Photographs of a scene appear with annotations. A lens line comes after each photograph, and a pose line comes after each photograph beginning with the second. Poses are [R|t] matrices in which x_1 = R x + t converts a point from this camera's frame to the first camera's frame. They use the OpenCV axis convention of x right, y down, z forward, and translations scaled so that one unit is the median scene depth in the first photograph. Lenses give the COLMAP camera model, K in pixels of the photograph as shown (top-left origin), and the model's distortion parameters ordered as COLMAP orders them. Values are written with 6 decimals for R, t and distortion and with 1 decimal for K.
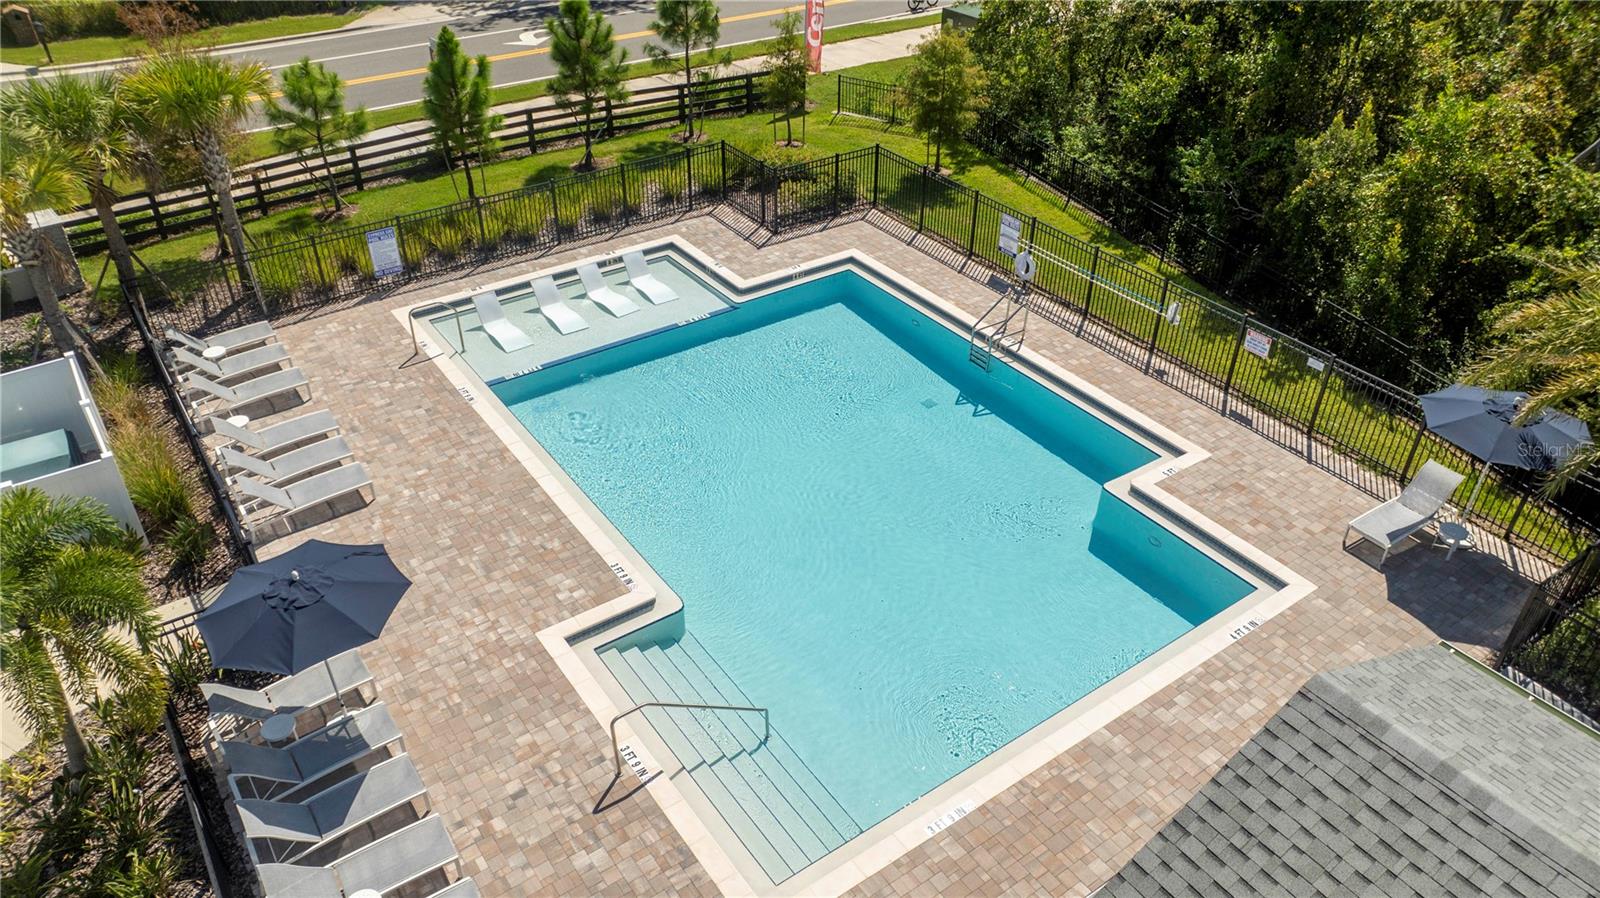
lens RADIAL K [[1120.4, 0, 797.0], [0, 1120.4, 455.3], [0, 0, 1]] dist [-0.034104, 0.028862]
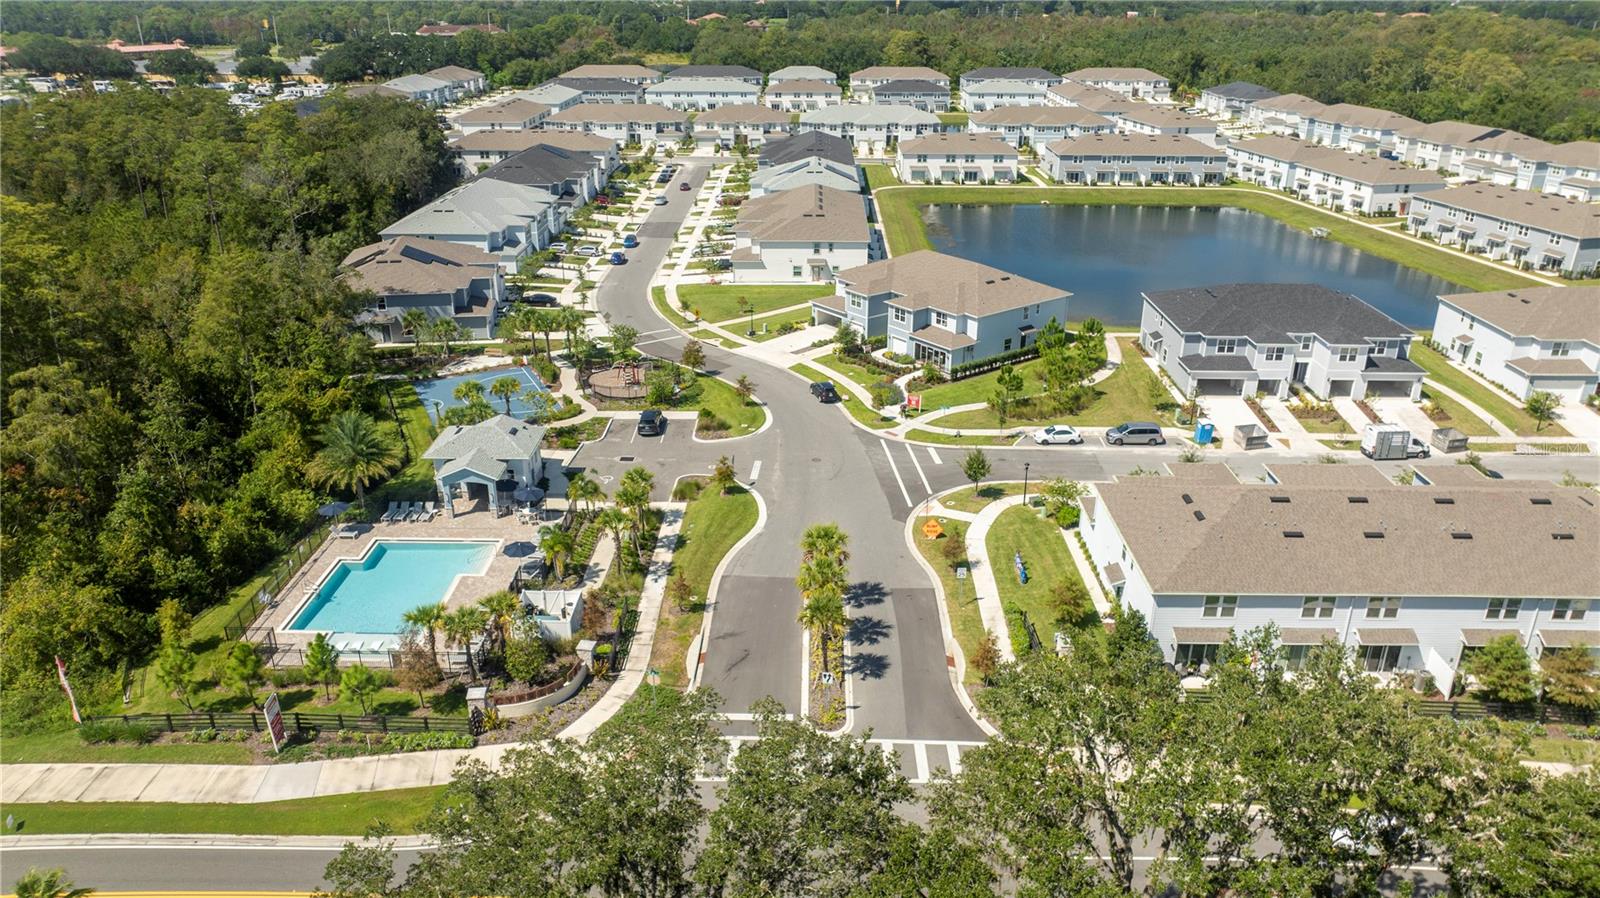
lens RADIAL K [[1128.5, 0, 794.8], [0, 1128.5, 450.5], [0, 0, 1]] dist [-0.005654, -0.042176]
pose [[-0.808489, -0.233835, 0.540061, -2.360316], [0.334267, 0.572820, 0.748427, -2.072783], [-0.484366, 0.785620, -0.384956, 1.090823]]
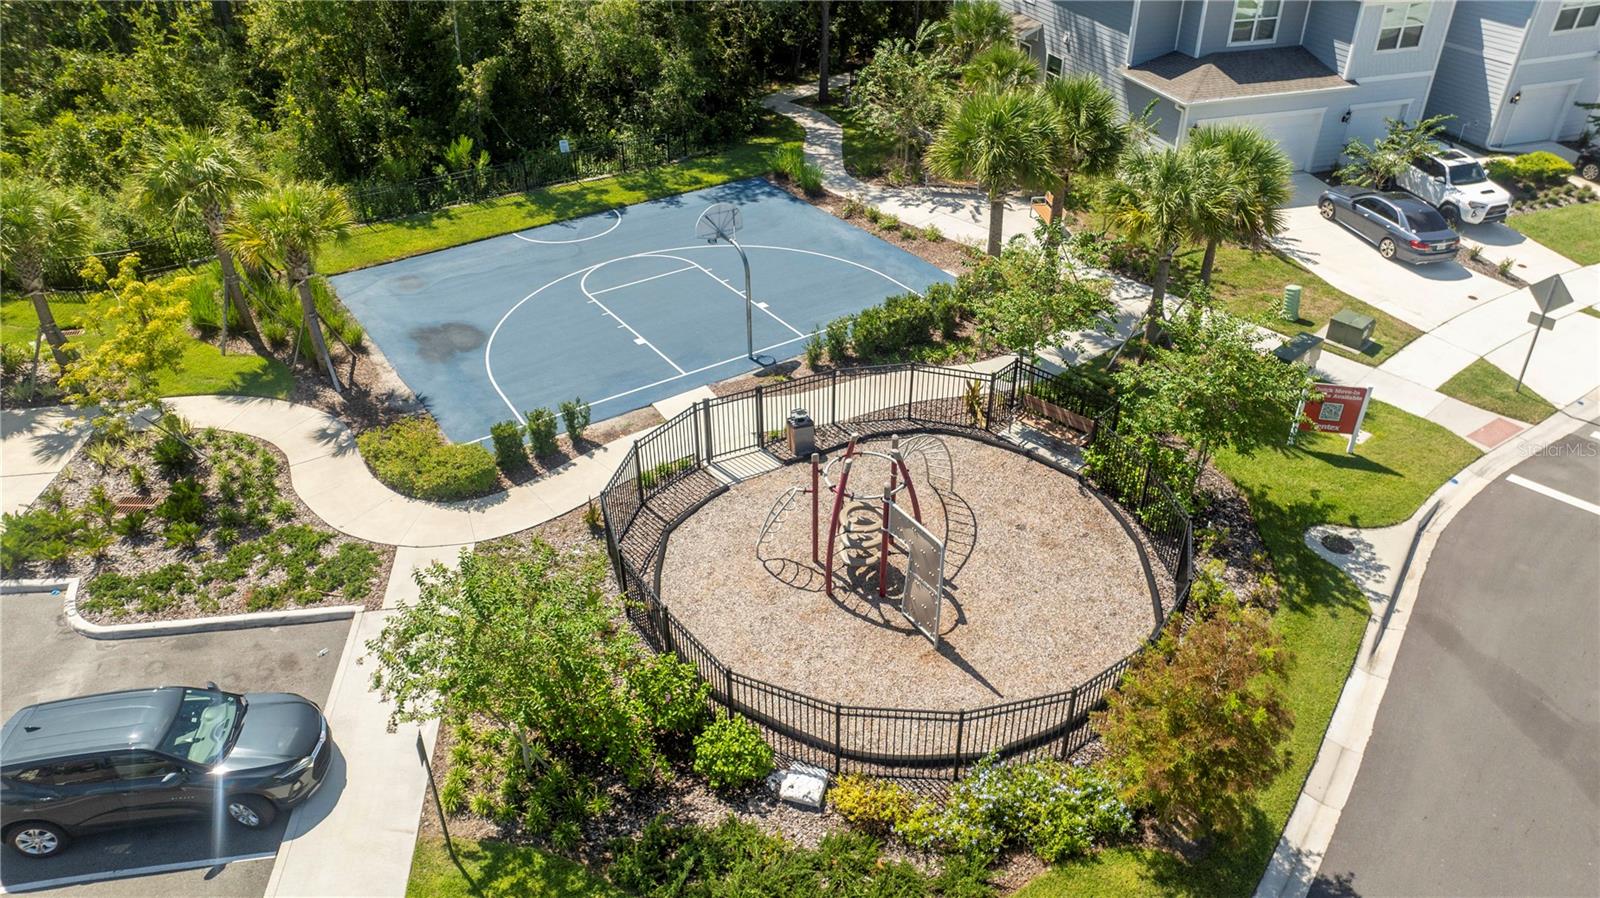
lens RADIAL K [[1131.1, 0, 800.0], [0, 1131.1, 449.0], [0, 0, 1]] dist [-0.047351, 0.059374]
pose [[0.463023, -0.482065, 0.743790, 0.022840], [0.515637, 0.829048, 0.216328, 0.597012], [-0.720922, 0.283361, 0.632438, -1.005848]]
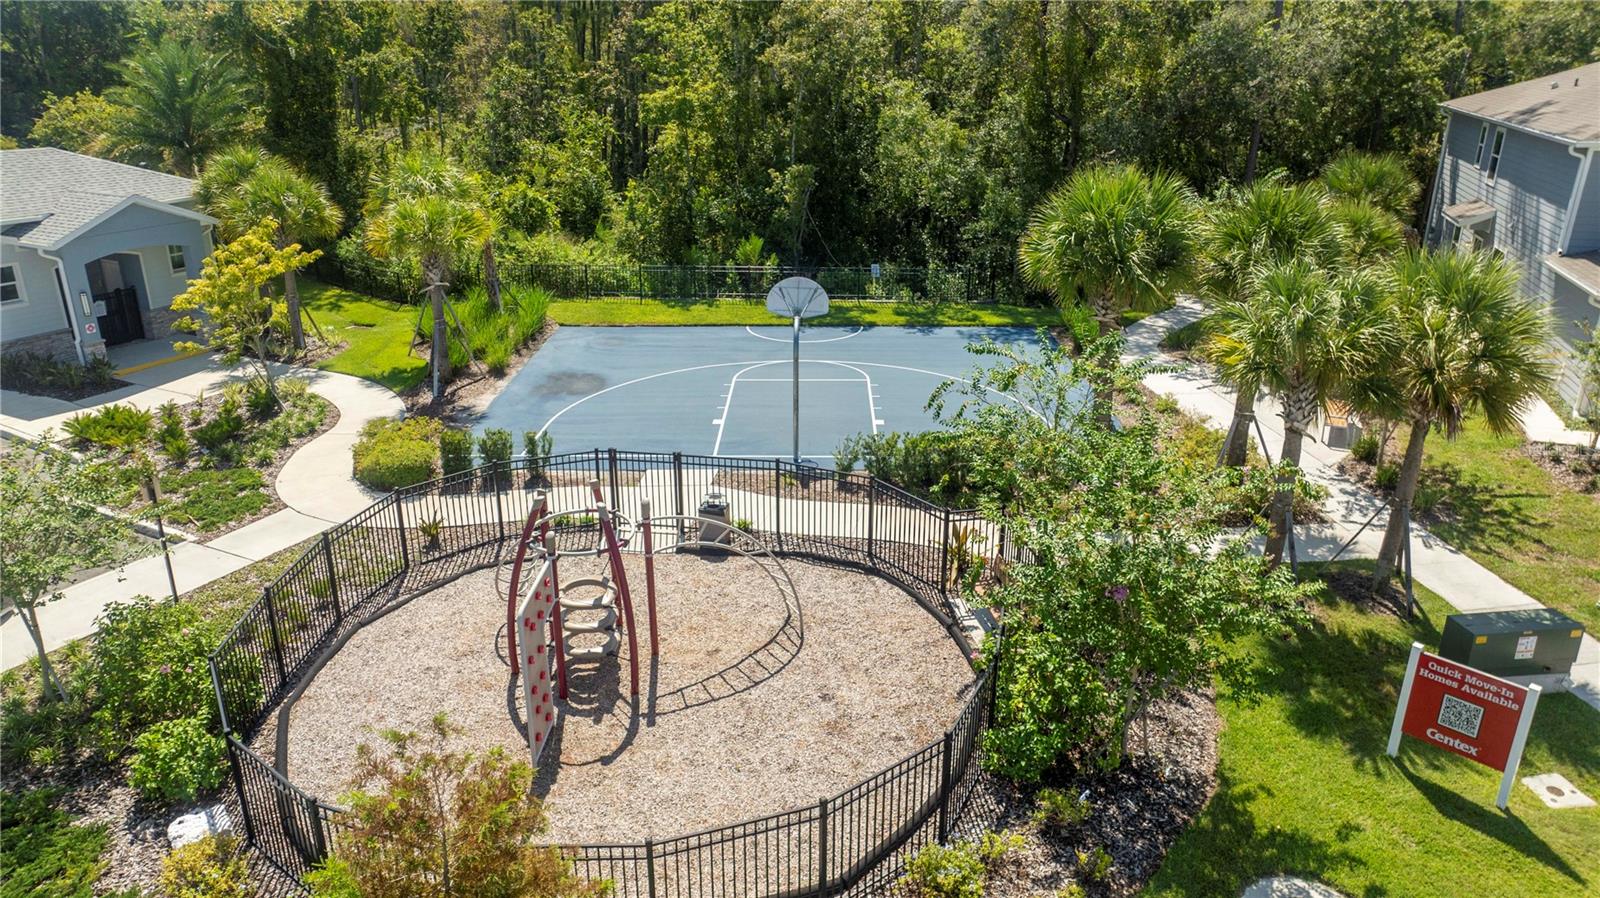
lens RADIAL K [[1128.5, 0, 794.8], [0, 1128.5, 450.5], [0, 0, 1]] dist [-0.005654, -0.042176]
pose [[0.888864, -0.163856, 0.427870, 0.461062], [0.264851, 0.945783, -0.188011, 0.903071], [-0.373865, 0.280438, 0.884070, -1.126547]]
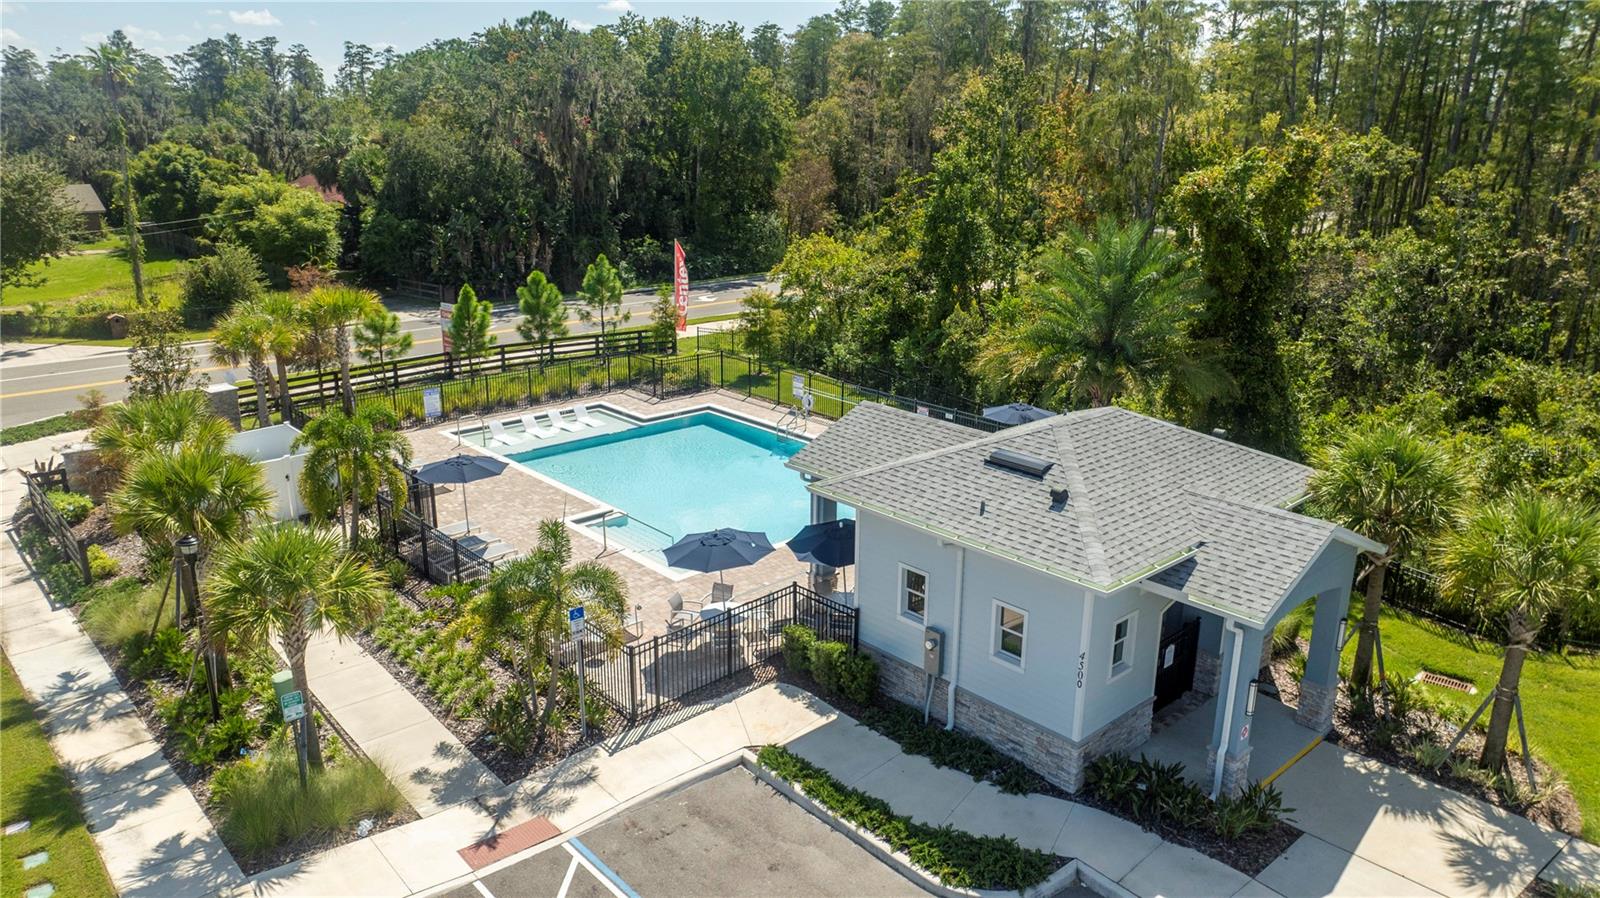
lens RADIAL K [[1120.4, 0, 797.0], [0, 1120.4, 455.3], [0, 0, 1]] dist [-0.034104, 0.028862]
pose [[0.992103, -0.033579, 0.120852, -0.025659], [0.069389, 0.949566, -0.305793, 0.413785], [-0.104488, 0.311764, 0.944397, -0.581029]]
